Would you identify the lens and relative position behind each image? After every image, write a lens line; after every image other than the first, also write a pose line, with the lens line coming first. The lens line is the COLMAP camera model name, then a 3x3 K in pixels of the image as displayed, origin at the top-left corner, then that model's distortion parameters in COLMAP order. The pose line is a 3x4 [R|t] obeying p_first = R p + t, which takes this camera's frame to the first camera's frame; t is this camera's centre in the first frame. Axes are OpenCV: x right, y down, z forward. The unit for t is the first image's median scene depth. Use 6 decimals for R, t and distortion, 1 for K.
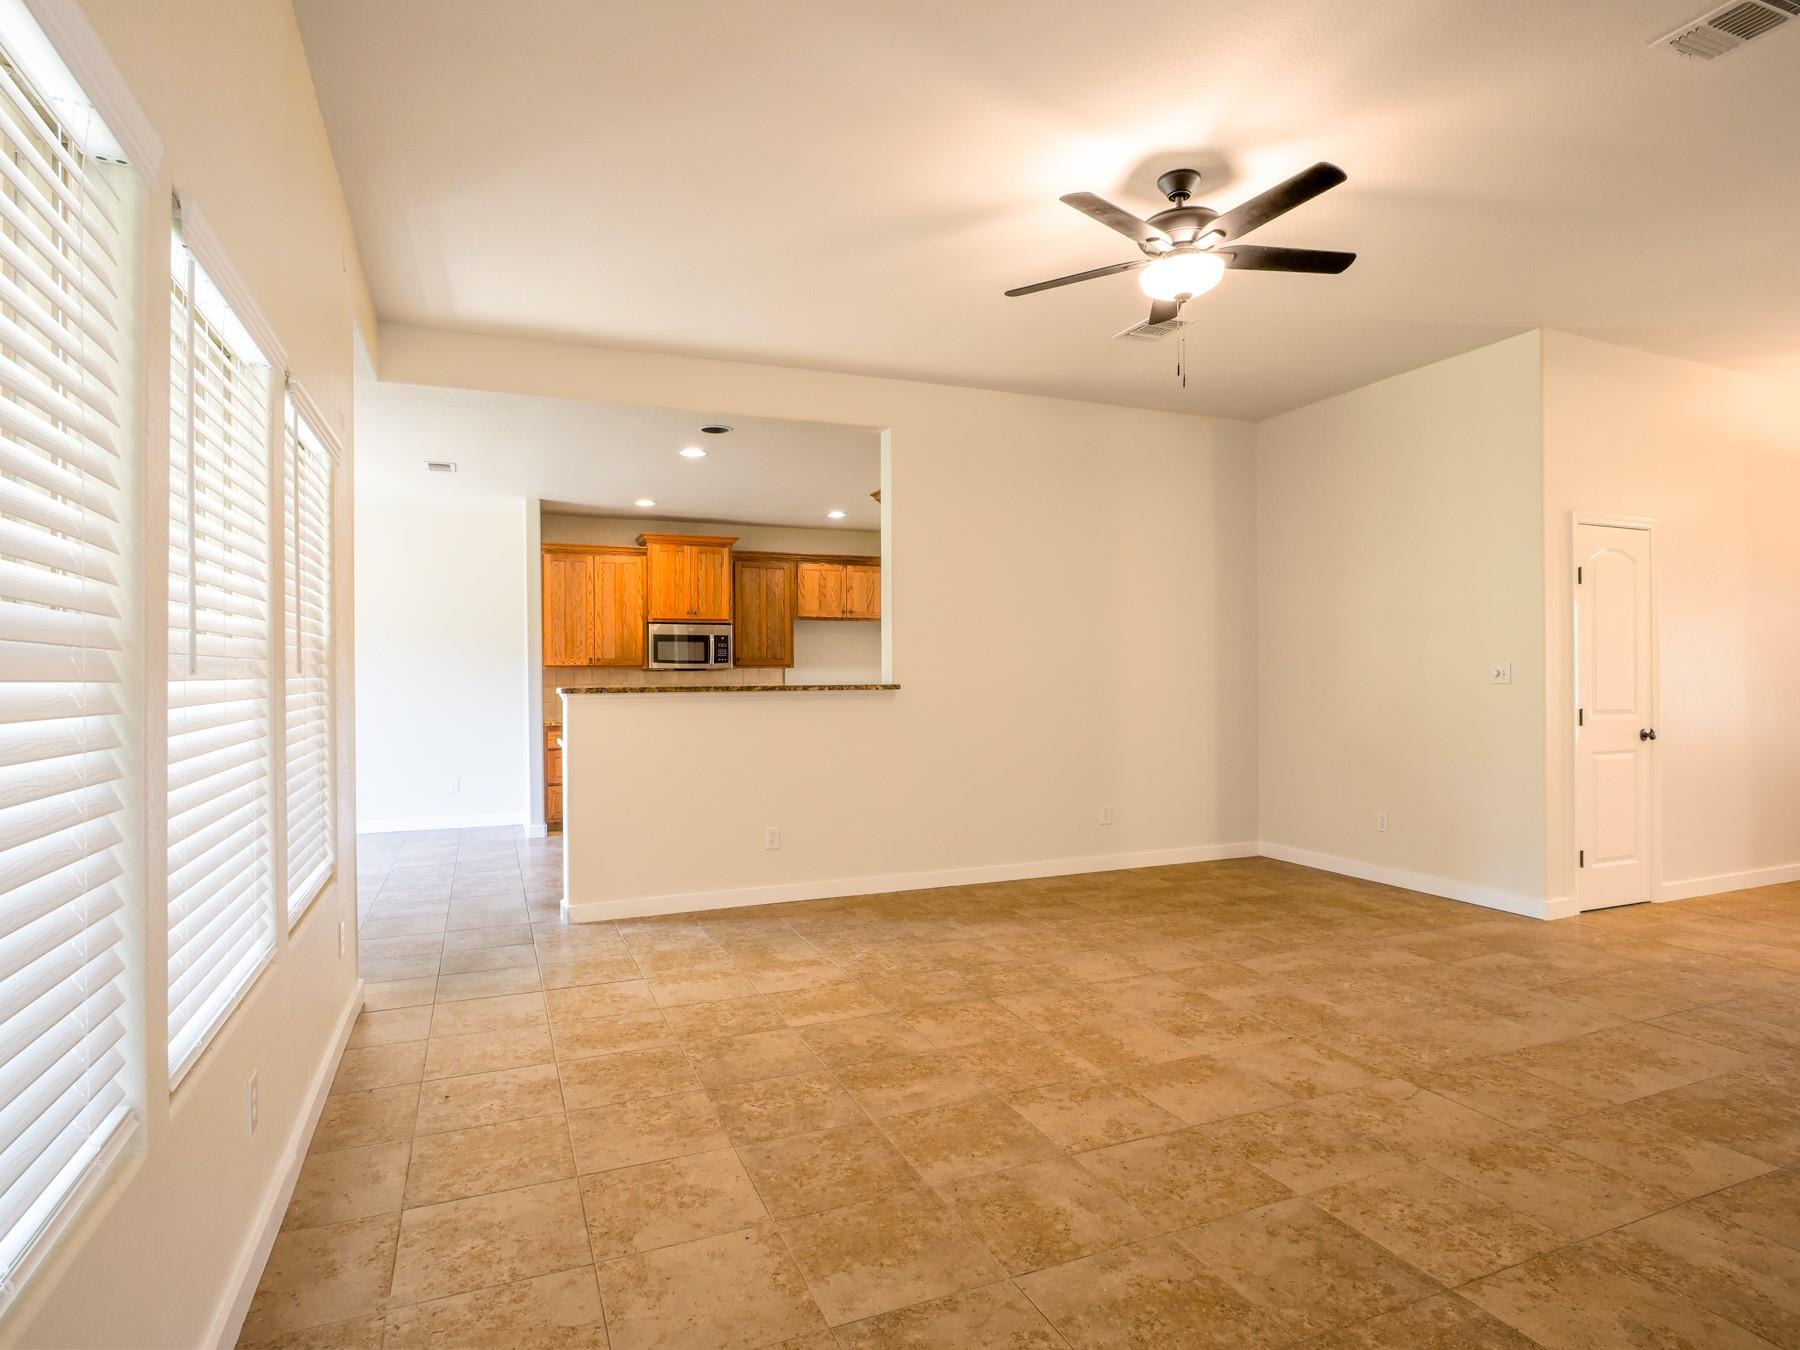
lens RADIAL K [[983.0, 0, 900.0], [0, 983.0, 675.0], [0, 0, 1]] dist [-0.014537, 0.003786]
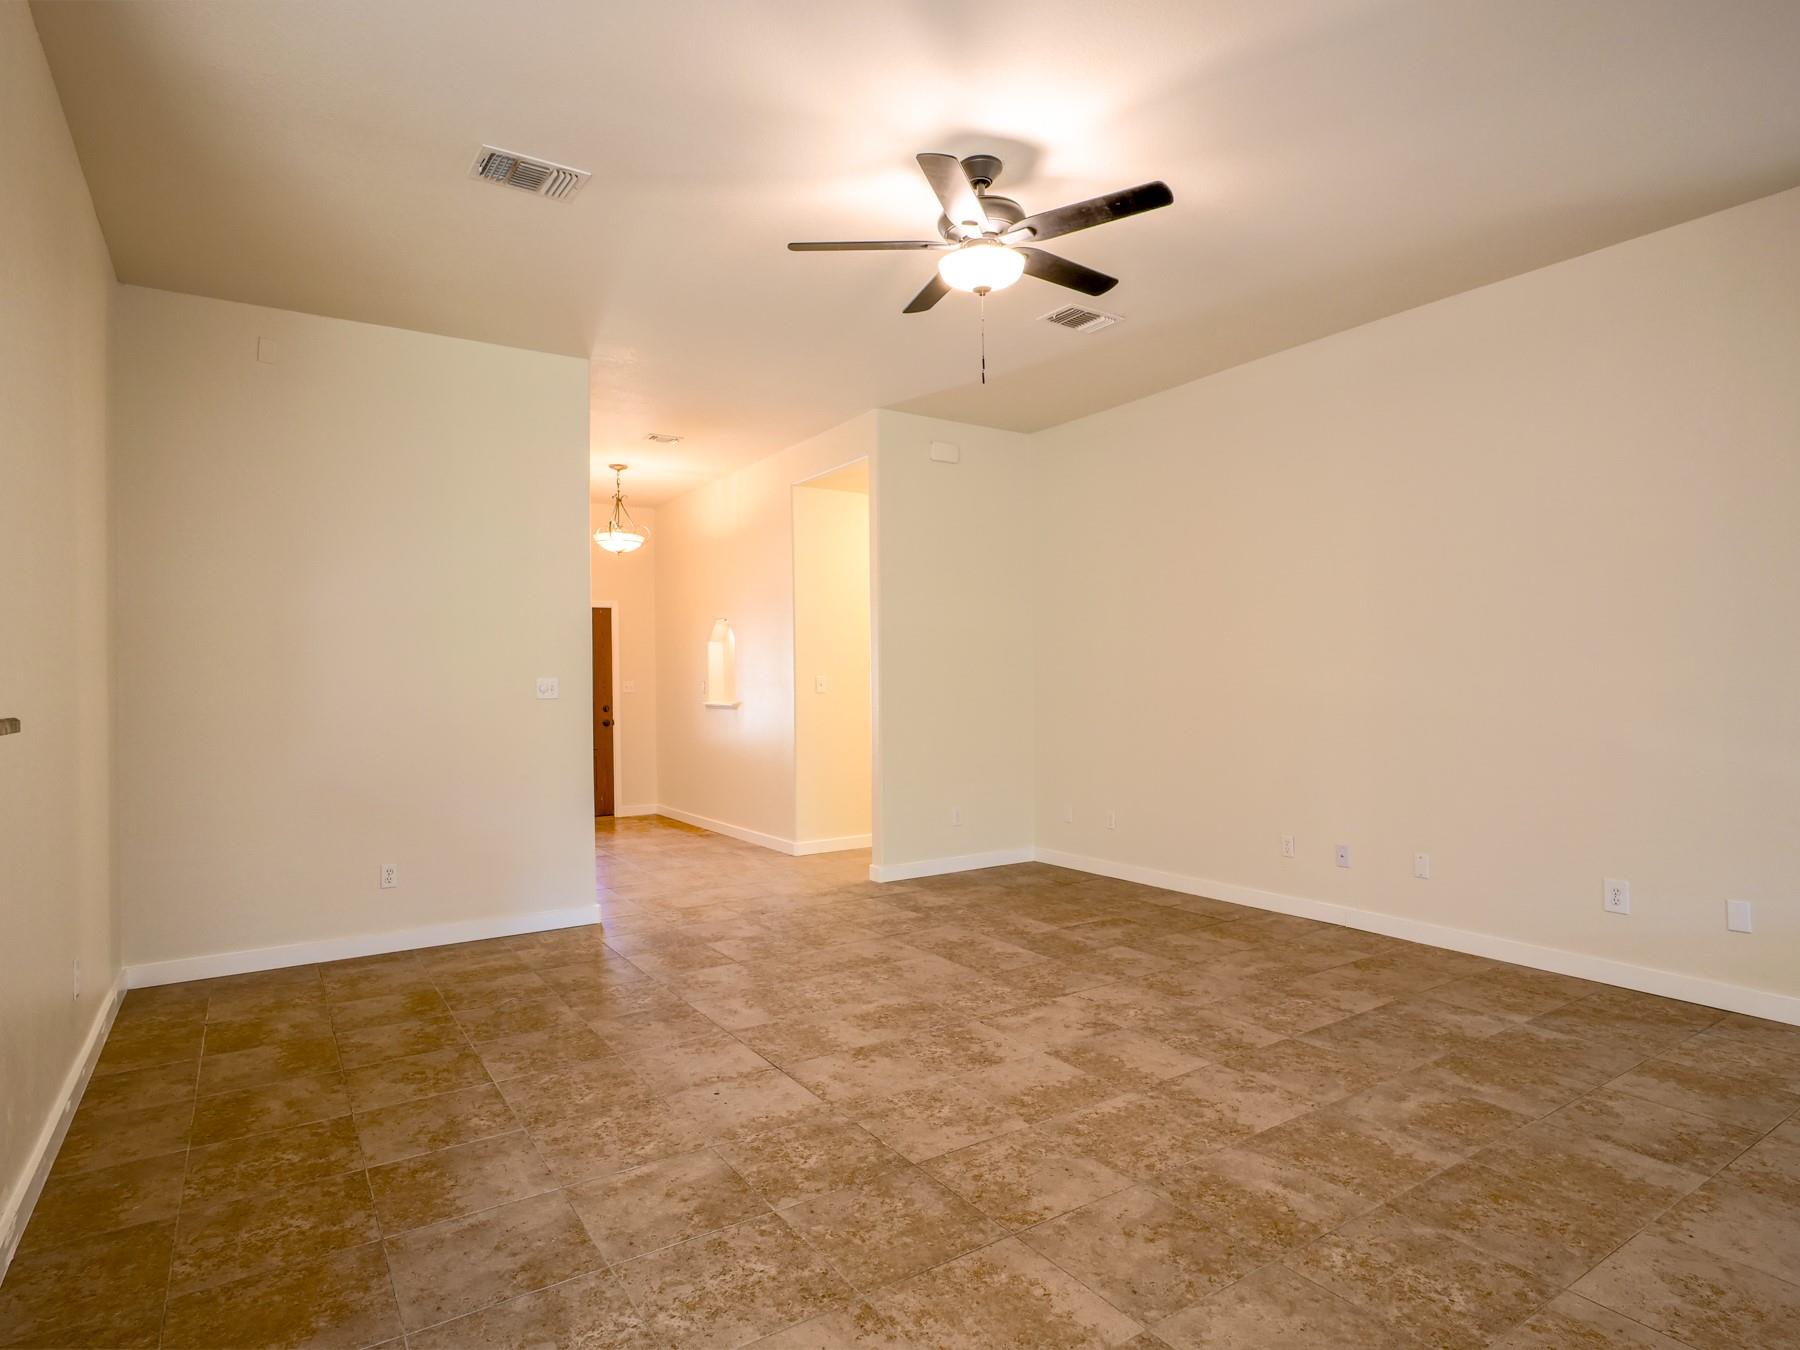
lens RADIAL K [[983.0, 0, 900.0], [0, 983.0, 675.0], [0, 0, 1]] dist [-0.014537, 0.003786]
pose [[-0.181055, 0.017473, 0.983318, -0.696226], [0.012068, 0.999806, -0.015544, 0.007263], [-0.983399, 0.009052, -0.181231, 1.377193]]
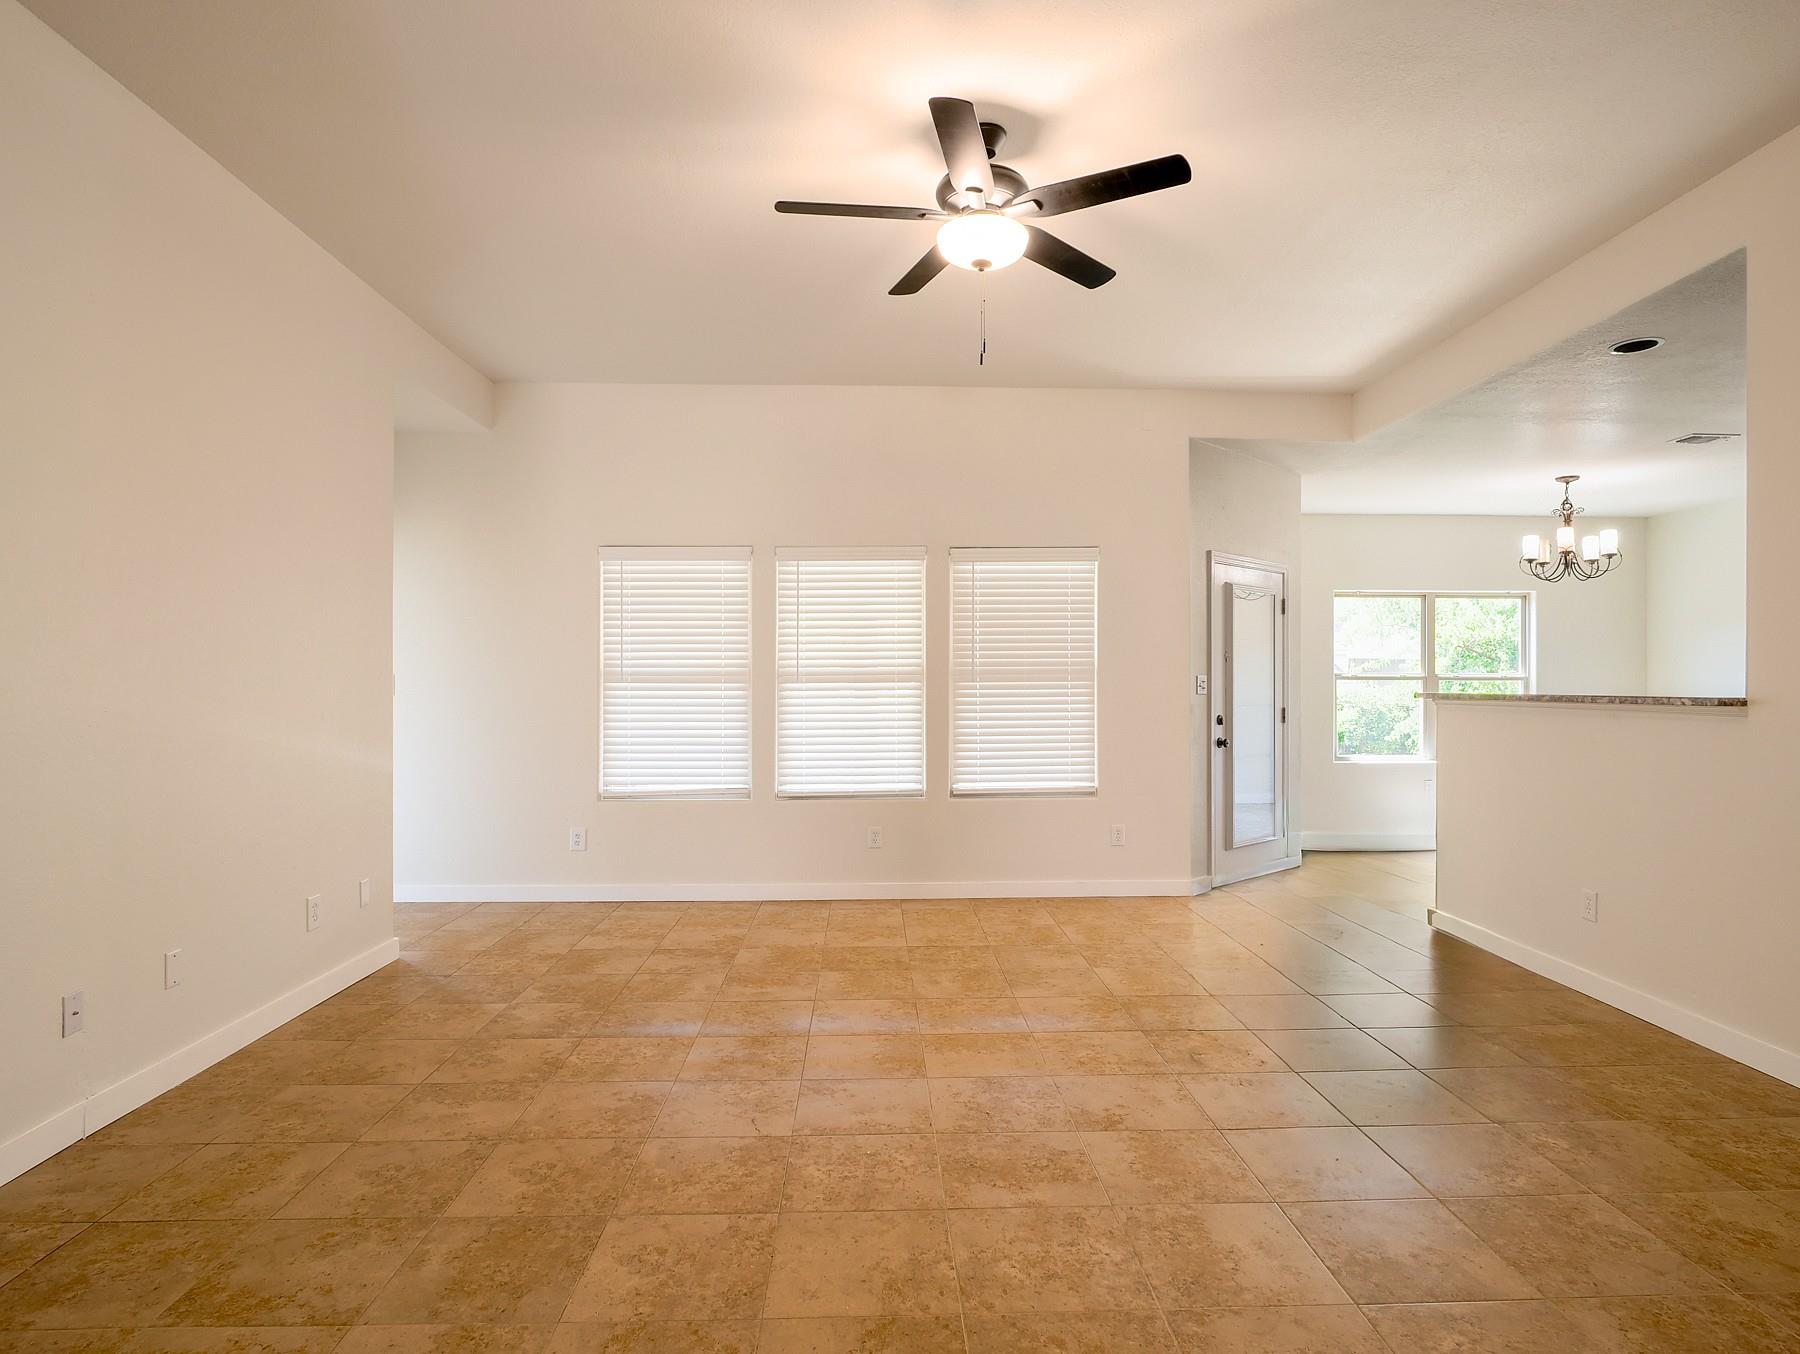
lens RADIAL K [[1004.3, 0, 900.0], [0, 1004.3, 677.0], [0, 0, 1]] dist [-0.013717, 0.001481]
pose [[-0.359037, 0.002128, -0.933321, 1.288518], [0.004410, 0.999990, 0.000584, -0.008251], [0.933313, -0.003906, -0.359042, 1.379031]]
